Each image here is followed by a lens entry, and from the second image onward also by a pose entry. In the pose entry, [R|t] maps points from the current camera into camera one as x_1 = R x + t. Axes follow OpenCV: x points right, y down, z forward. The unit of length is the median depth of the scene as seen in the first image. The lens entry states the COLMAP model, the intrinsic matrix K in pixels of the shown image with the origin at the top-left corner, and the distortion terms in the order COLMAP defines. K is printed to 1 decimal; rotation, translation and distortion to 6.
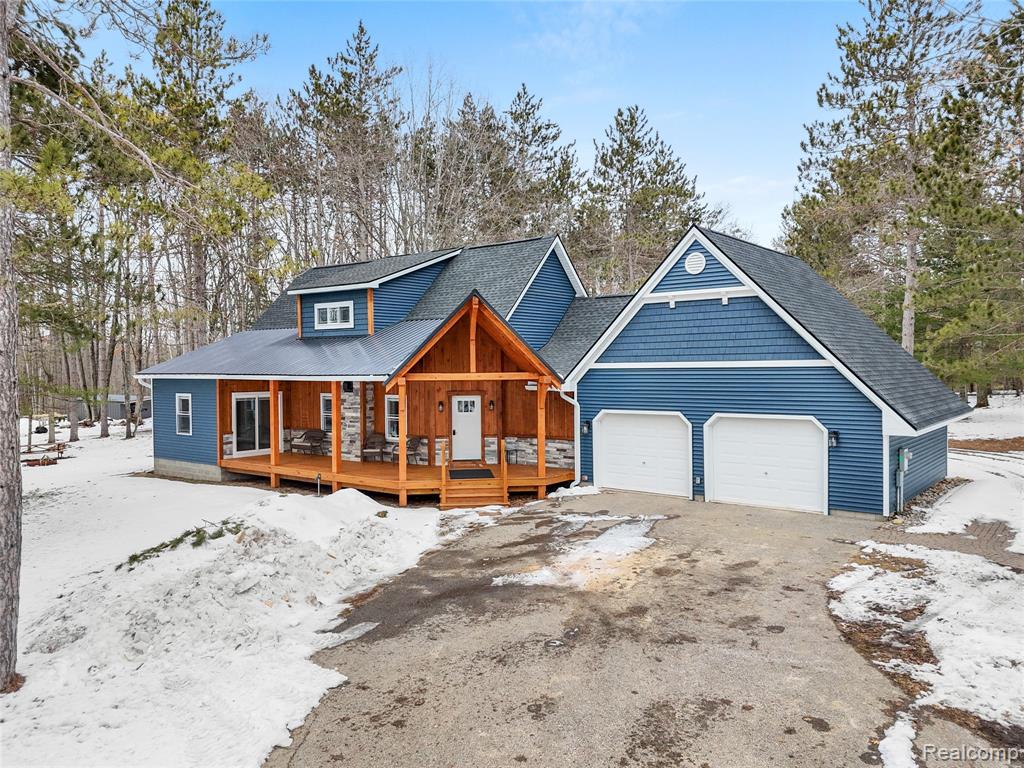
lens RADIAL K [[757.2, 0, 512.0], [0, 757.2, 384.0], [0, 0, 1]] dist [0.043794, -0.006780]
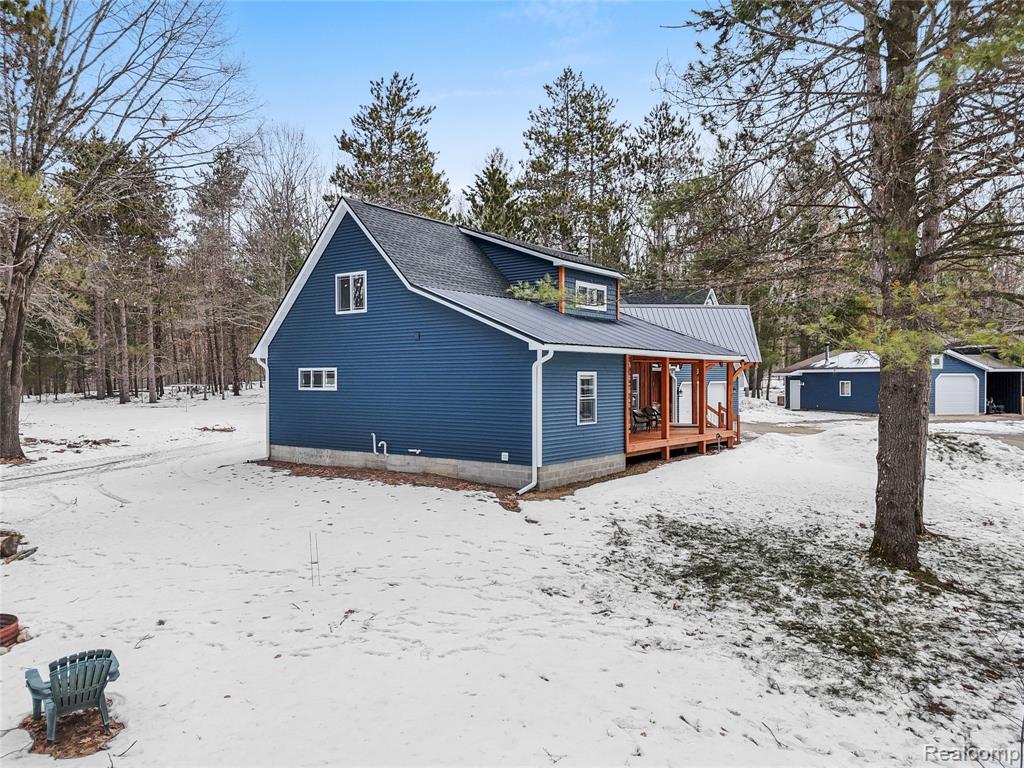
lens RADIAL K [[757.2, 0, 512.0], [0, 757.2, 384.0], [0, 0, 1]] dist [0.043794, -0.006780]
pose [[-0.022169, 0.000641, 0.999754, -1.371059], [0.021076, 0.999778, -0.000174, 0.027066], [-0.999532, 0.021067, -0.022177, 1.247013]]
